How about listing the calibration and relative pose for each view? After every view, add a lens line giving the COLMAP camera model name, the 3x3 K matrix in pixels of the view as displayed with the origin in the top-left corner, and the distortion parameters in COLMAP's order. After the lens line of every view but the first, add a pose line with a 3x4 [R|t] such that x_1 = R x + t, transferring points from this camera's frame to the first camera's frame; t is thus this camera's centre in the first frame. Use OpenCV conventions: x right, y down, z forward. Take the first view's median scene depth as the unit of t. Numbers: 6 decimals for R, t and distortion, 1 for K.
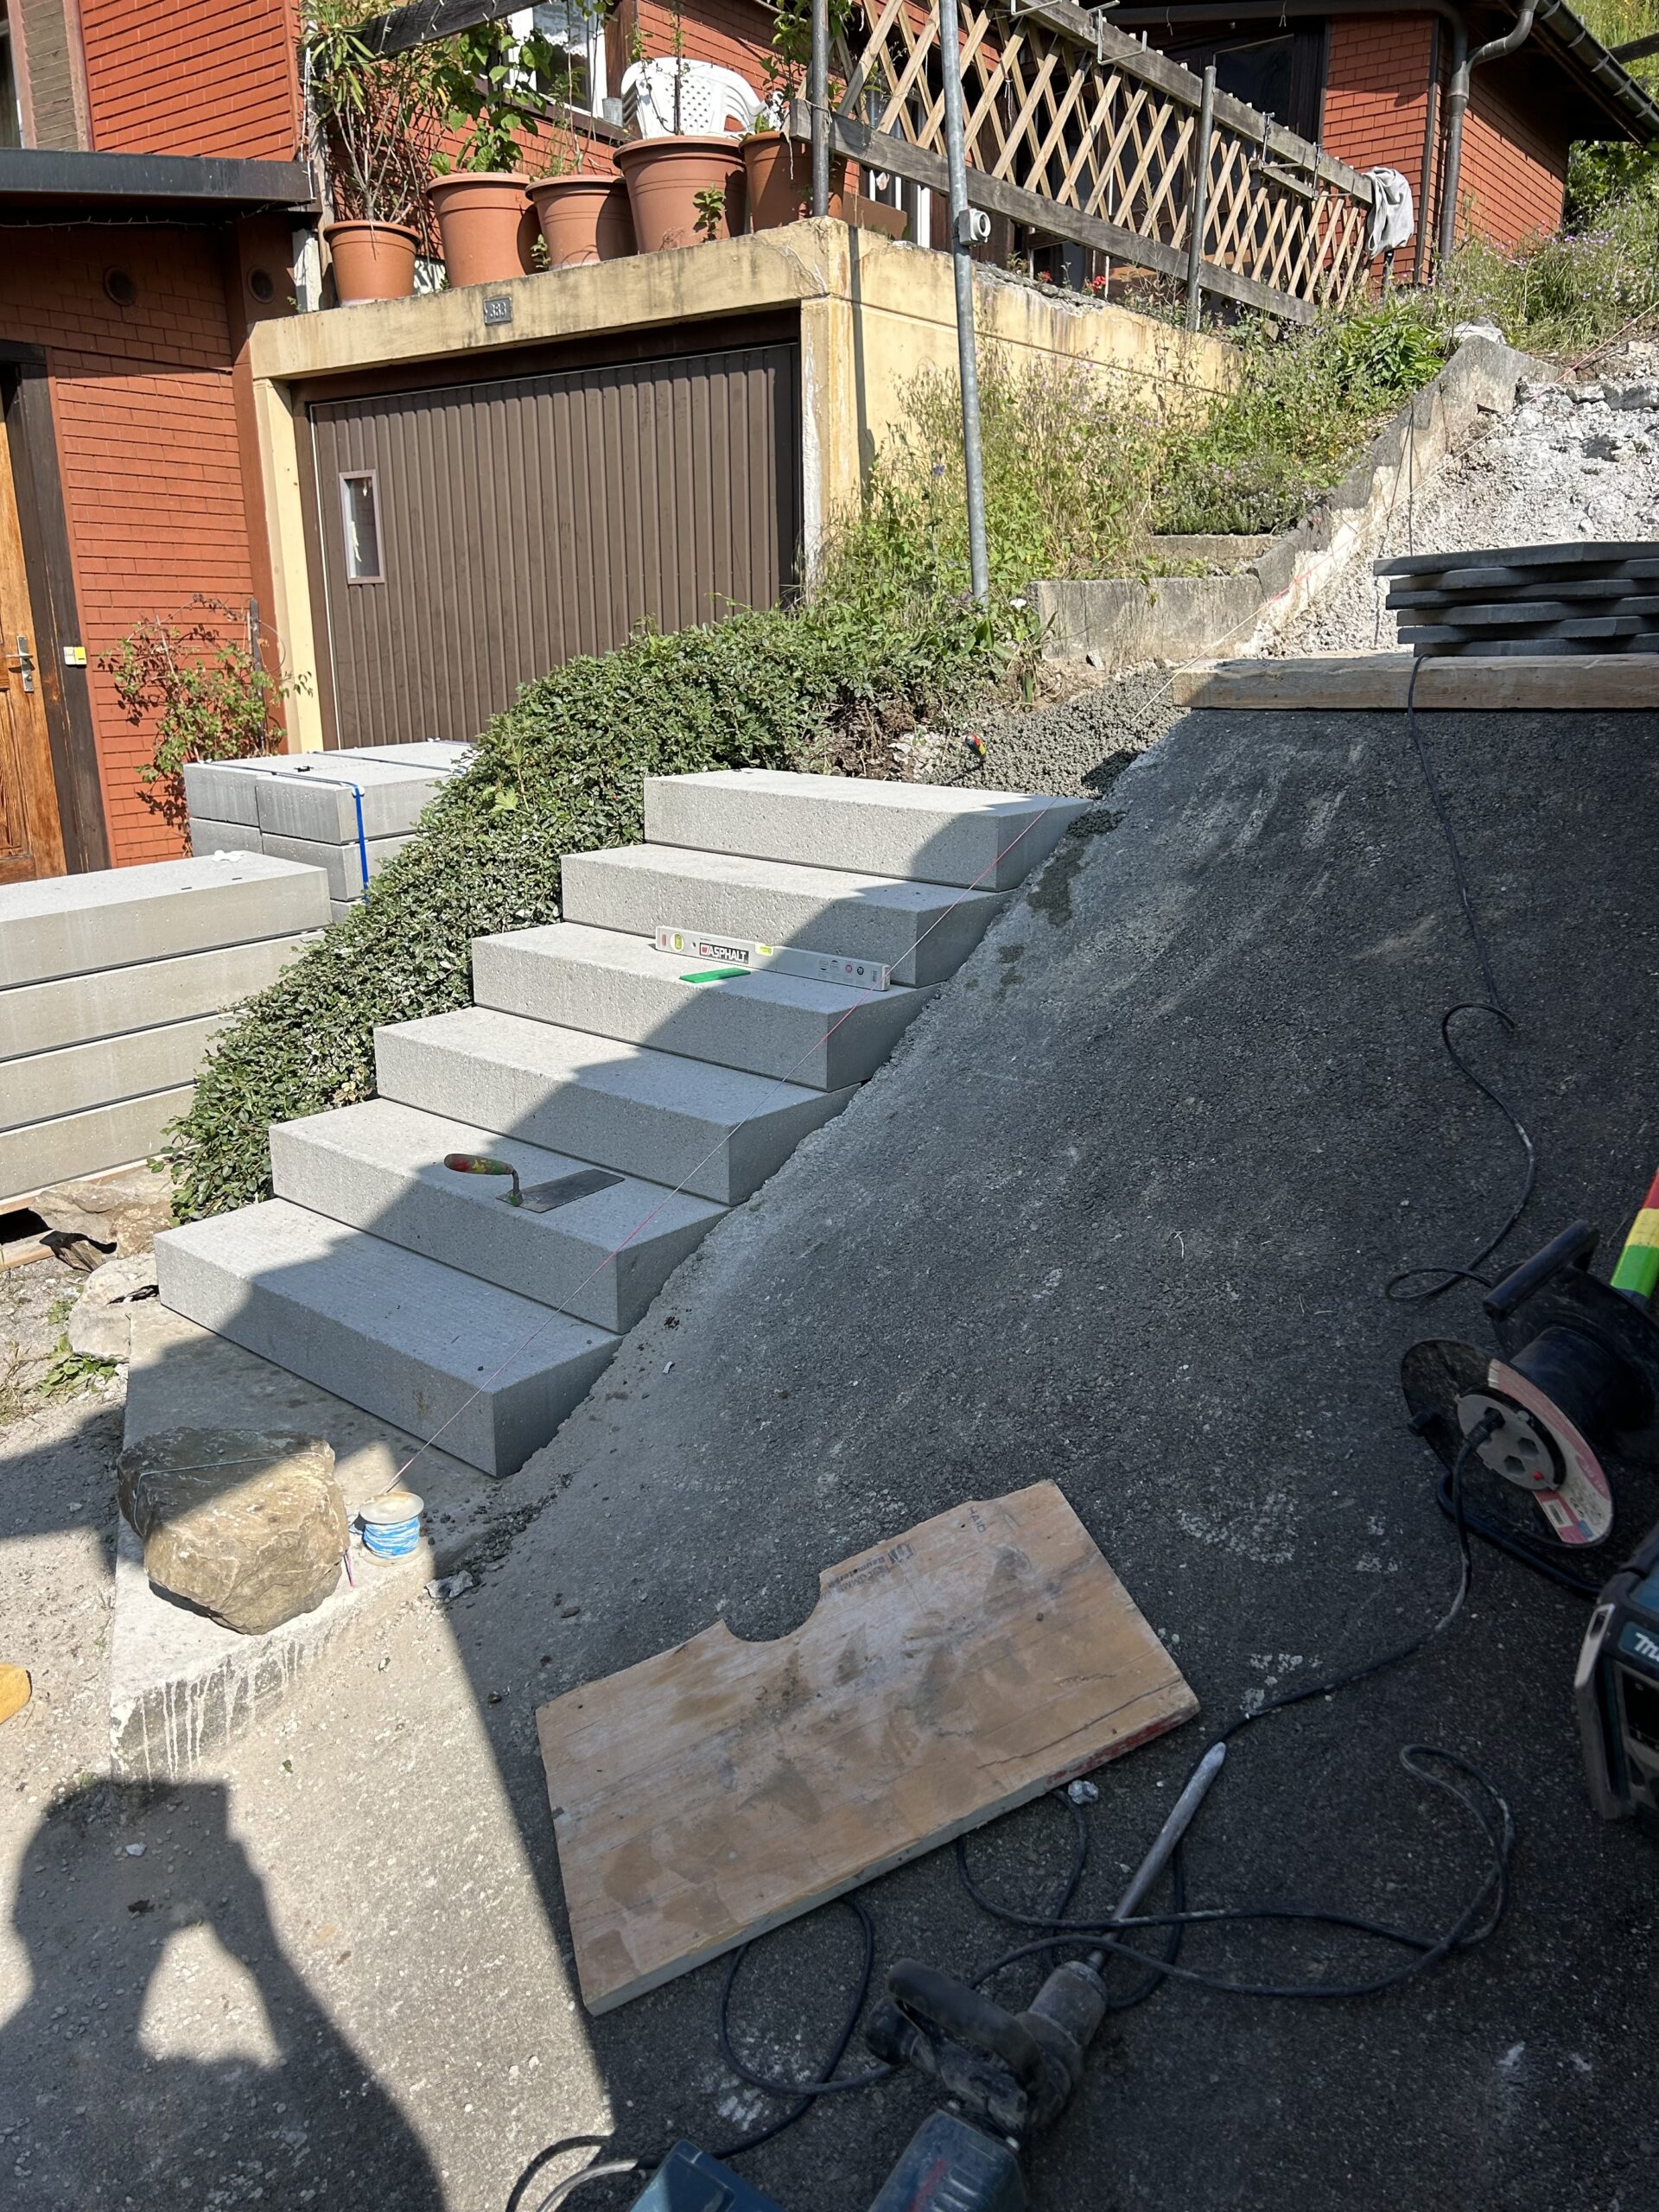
lens RADIAL K [[1648.4, 0, 826.6], [0, 1648.4, 1112.7], [0, 0, 1]] dist [0.031310, -0.038141]
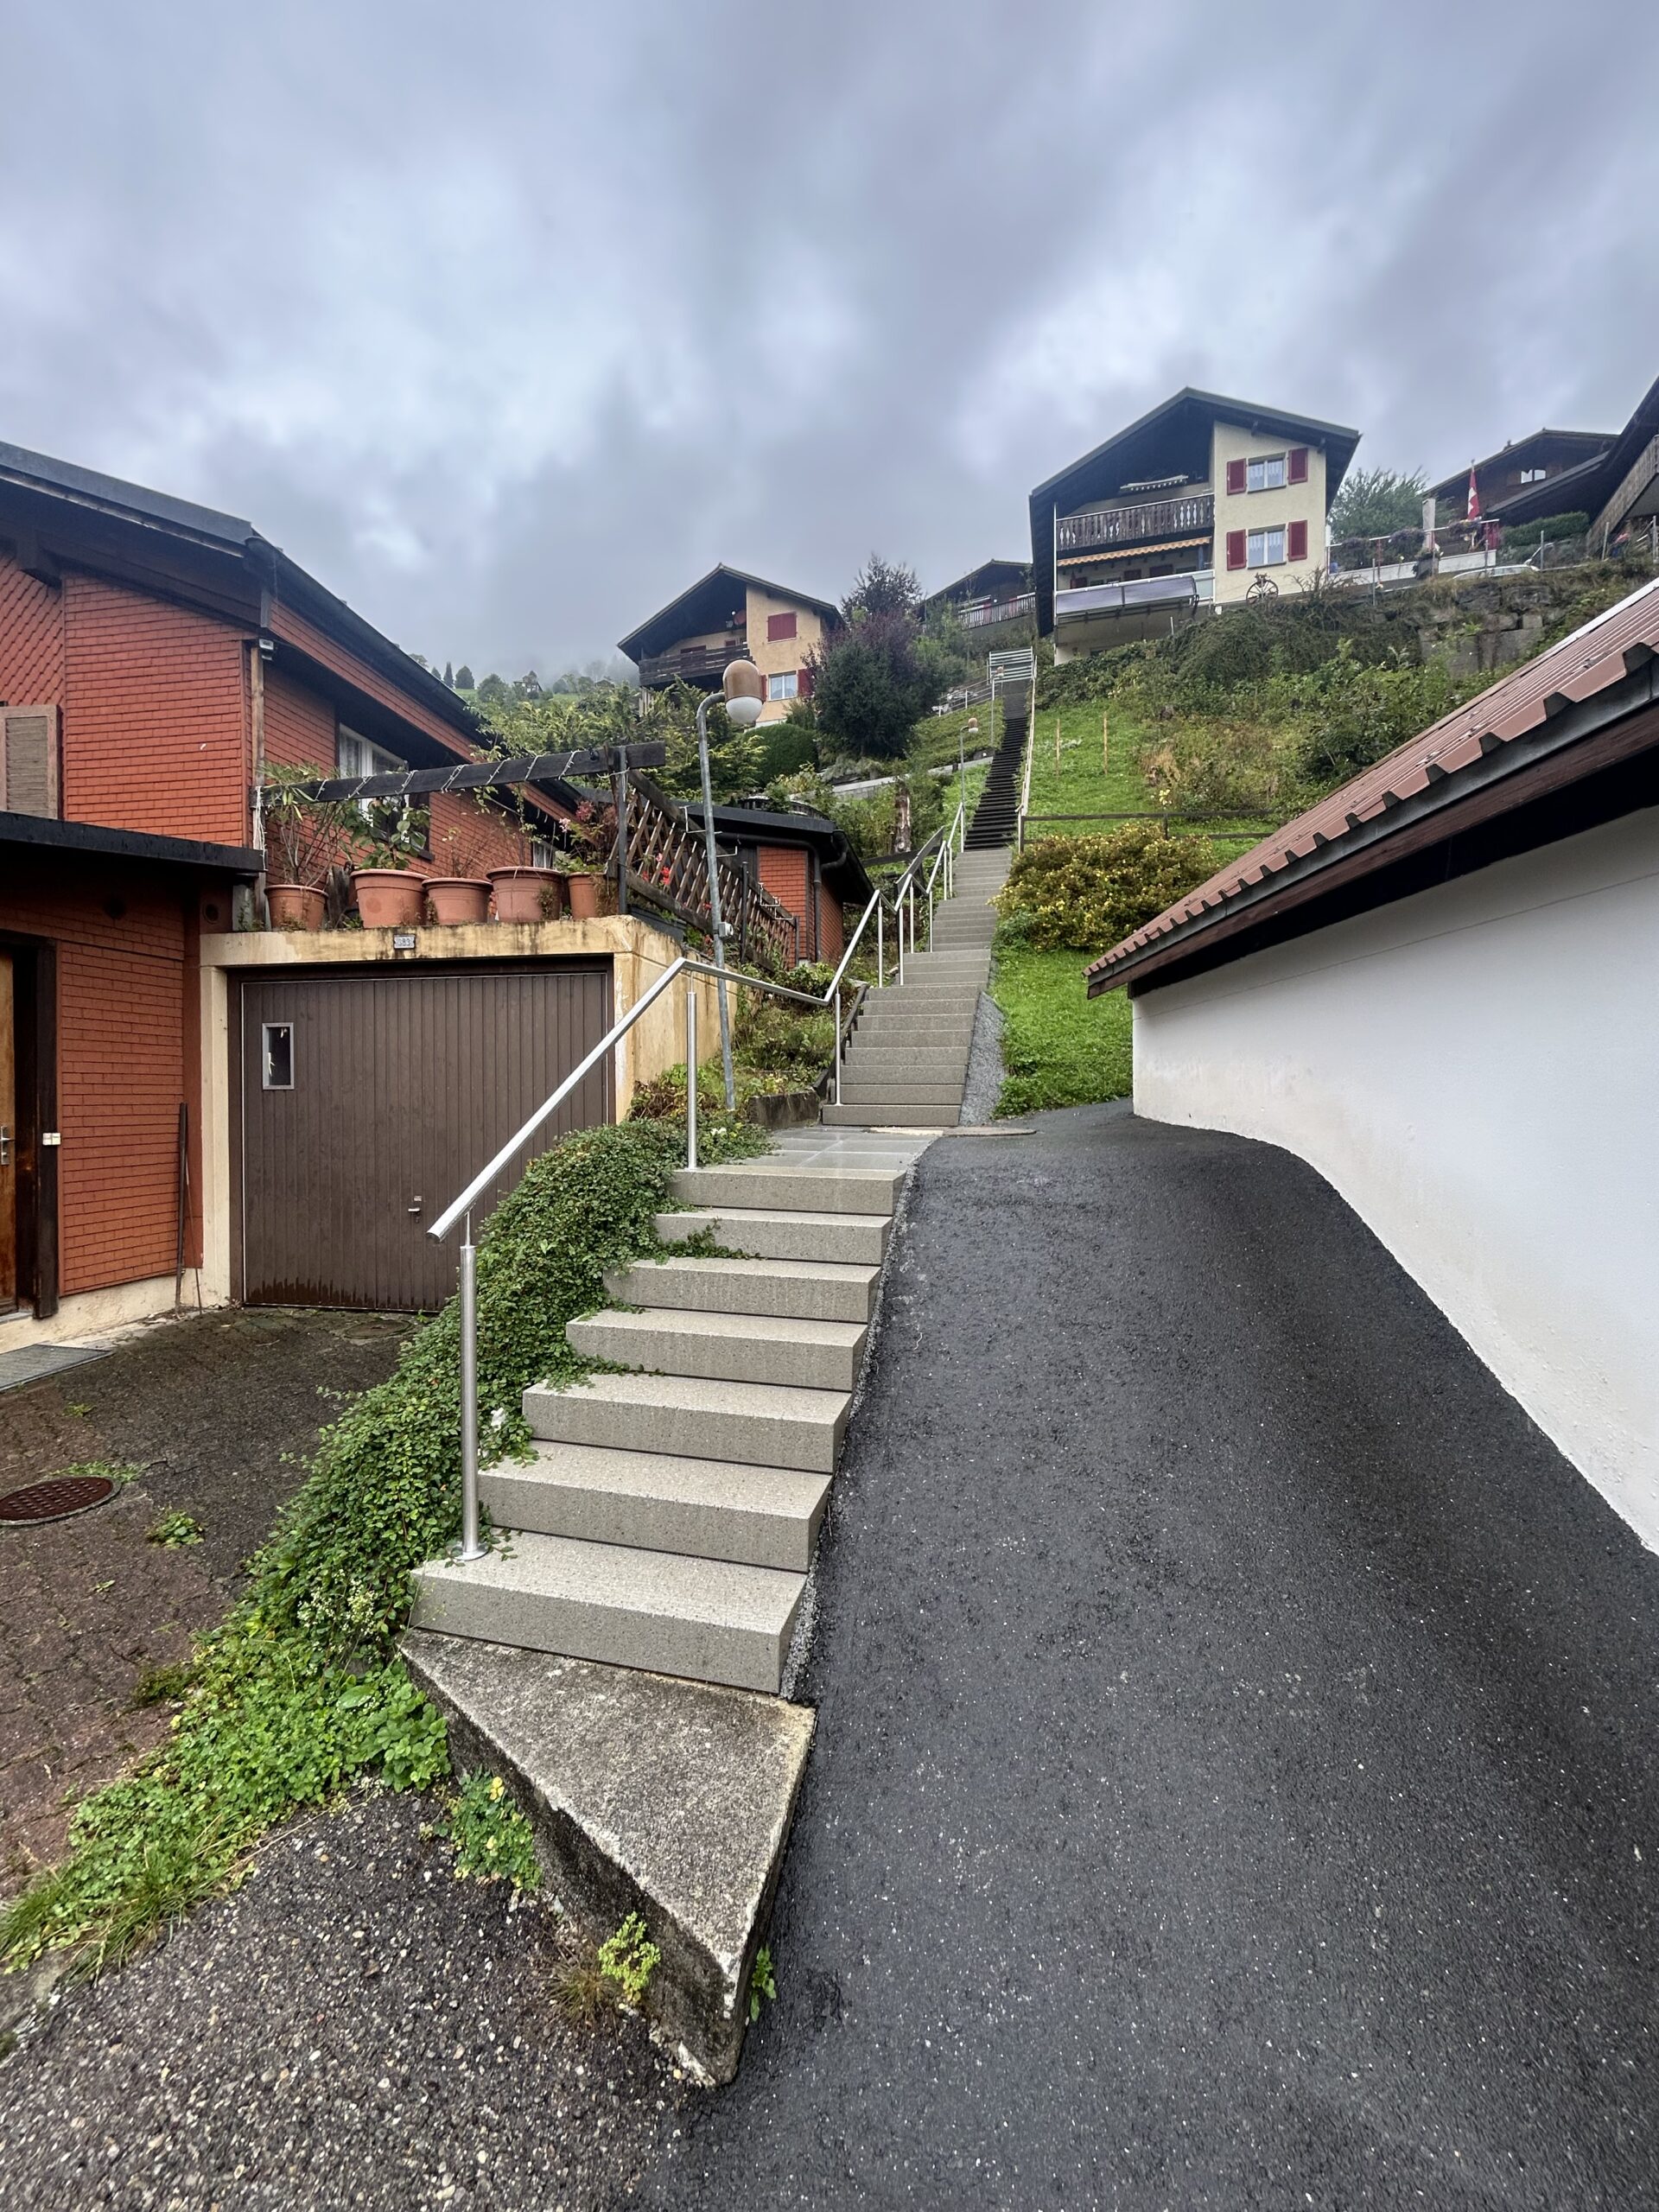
lens RADIAL K [[881.0, 0, 834.3], [0, 881.0, 1105.6], [0, 0, 1]] dist [-0.010987, 0.000699]
pose [[0.889842, -0.003510, 0.456255, -0.213887], [0.127316, 0.962162, -0.240906, -0.041044], [-0.438146, 0.272457, 0.856619, 0.063794]]
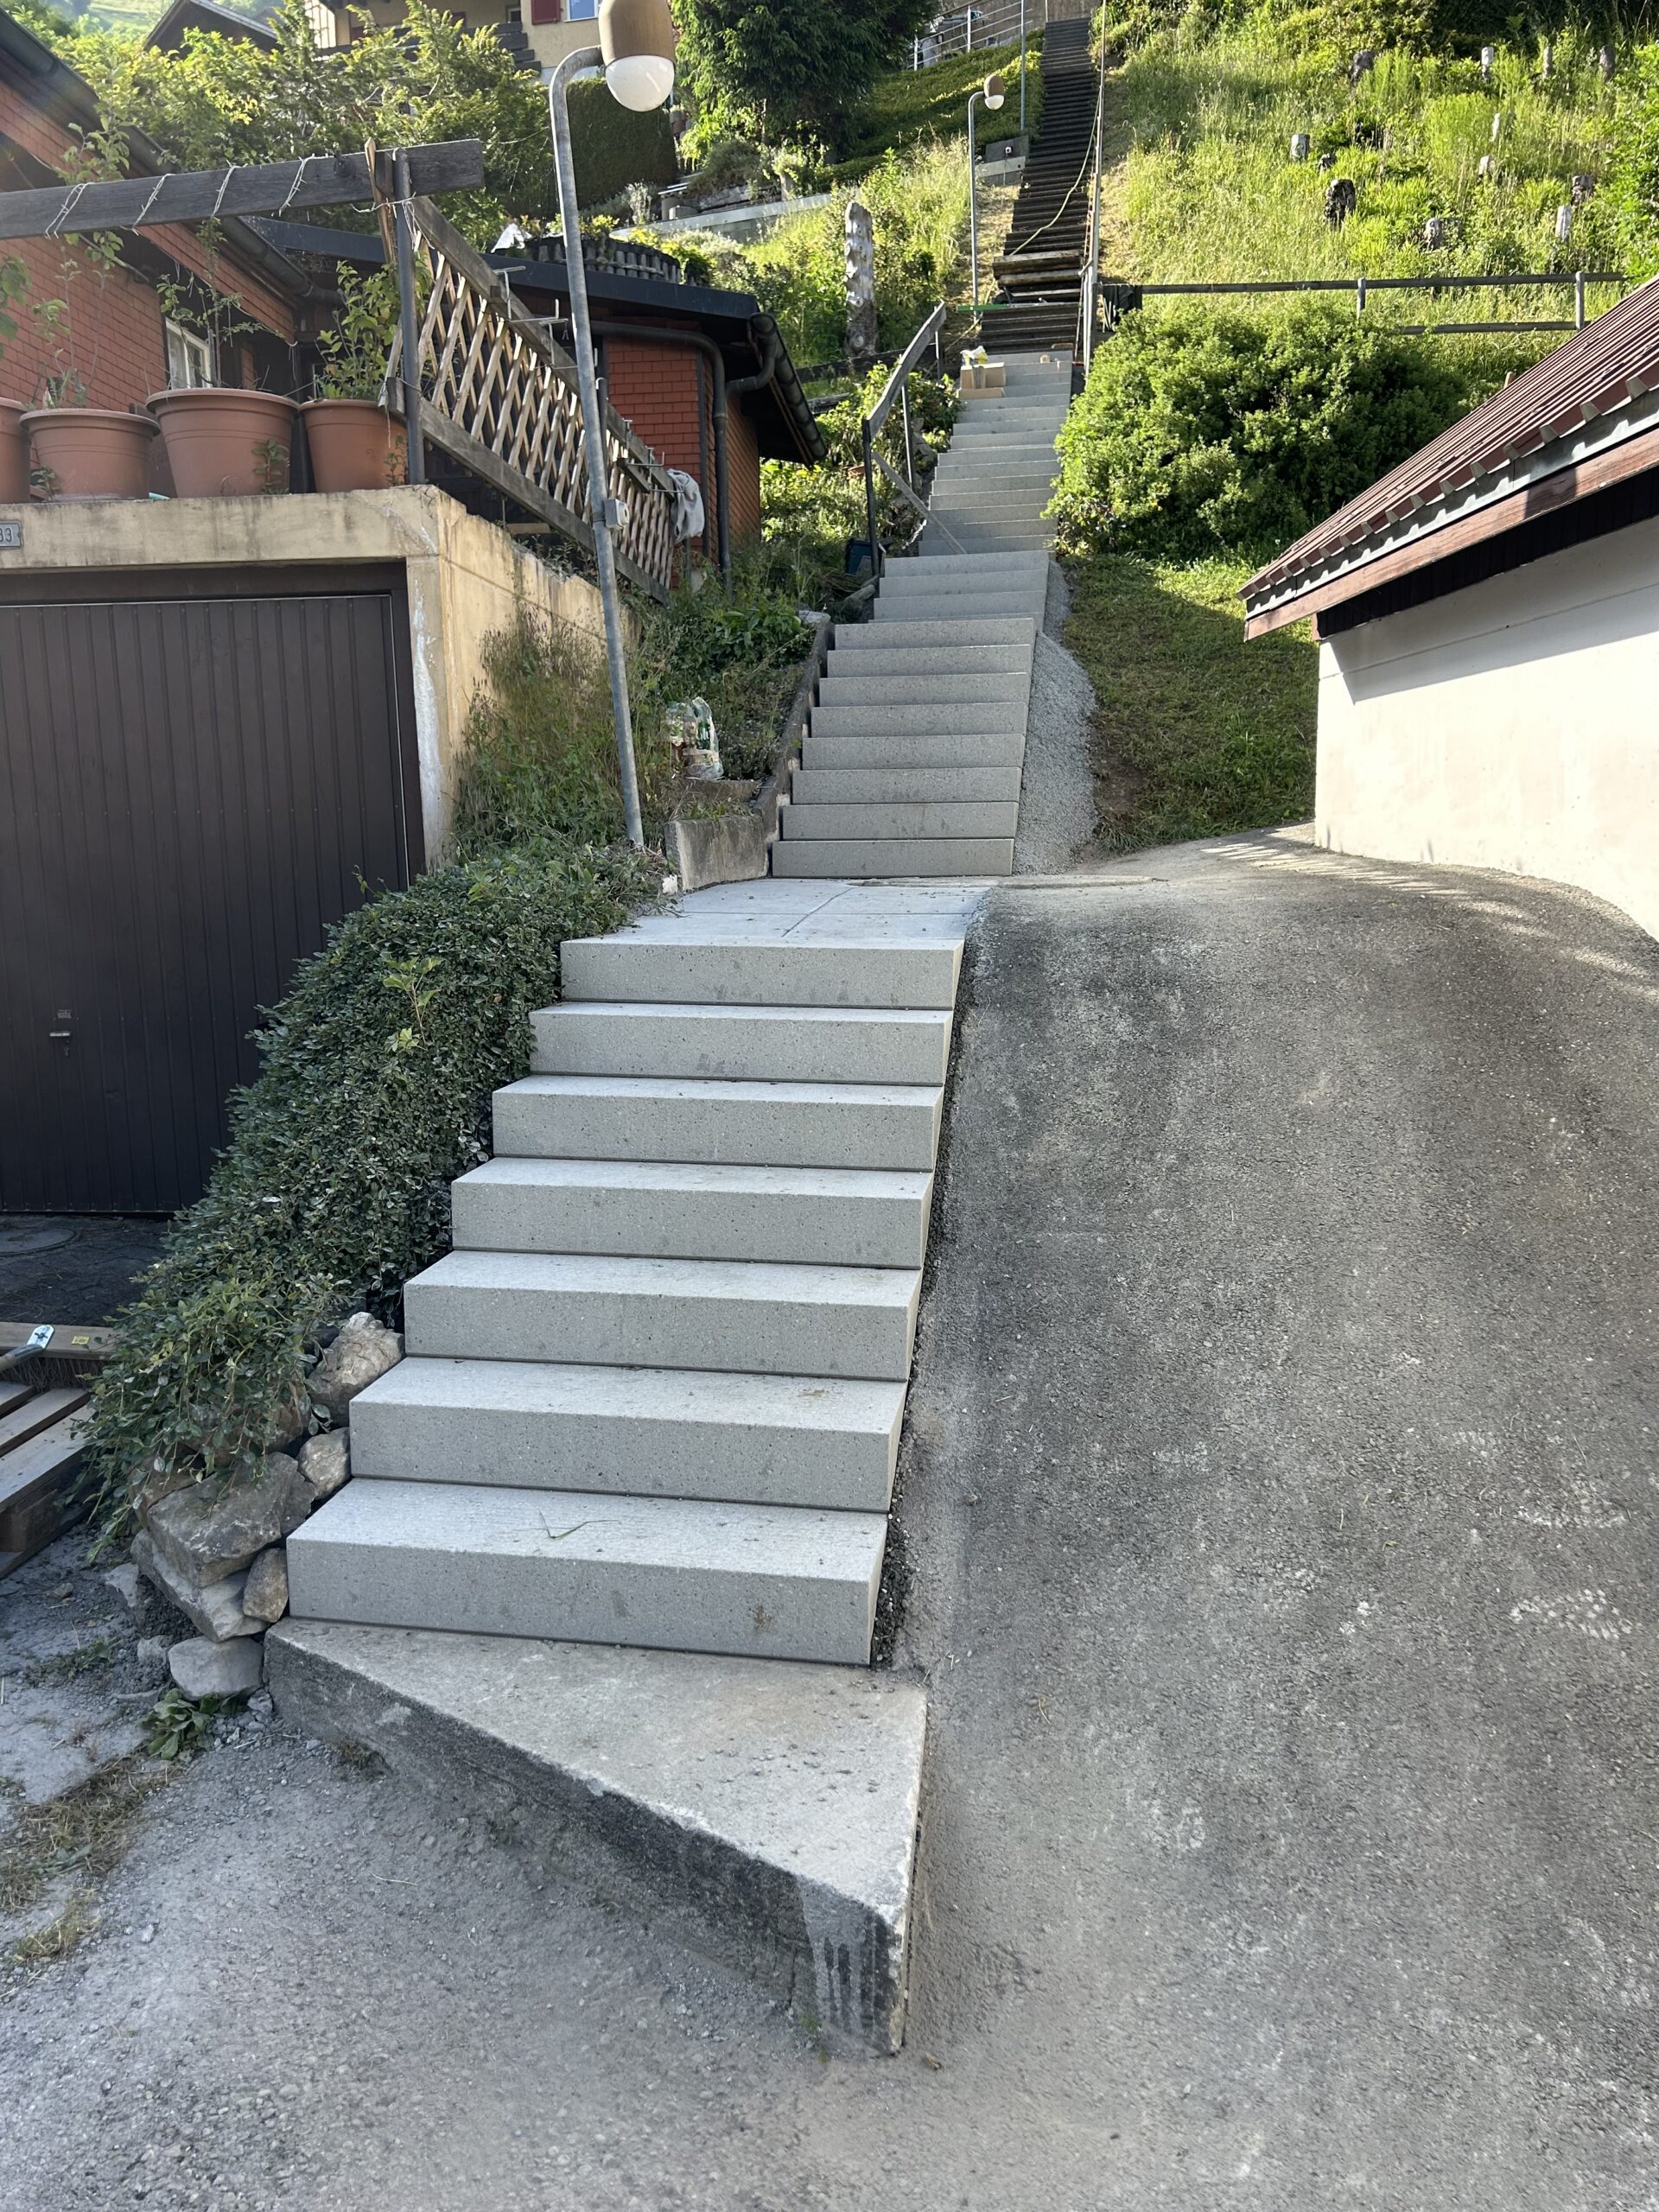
lens RADIAL K [[1648.4, 0, 827.1], [0, 1648.4, 1113.7], [0, 0, 1]] dist [0.031310, -0.038141]
pose [[0.854385, -0.093047, 0.511243, -0.301099], [0.156711, 0.984170, -0.082775, -0.017391], [-0.495448, 0.150839, 0.855441, 0.029226]]
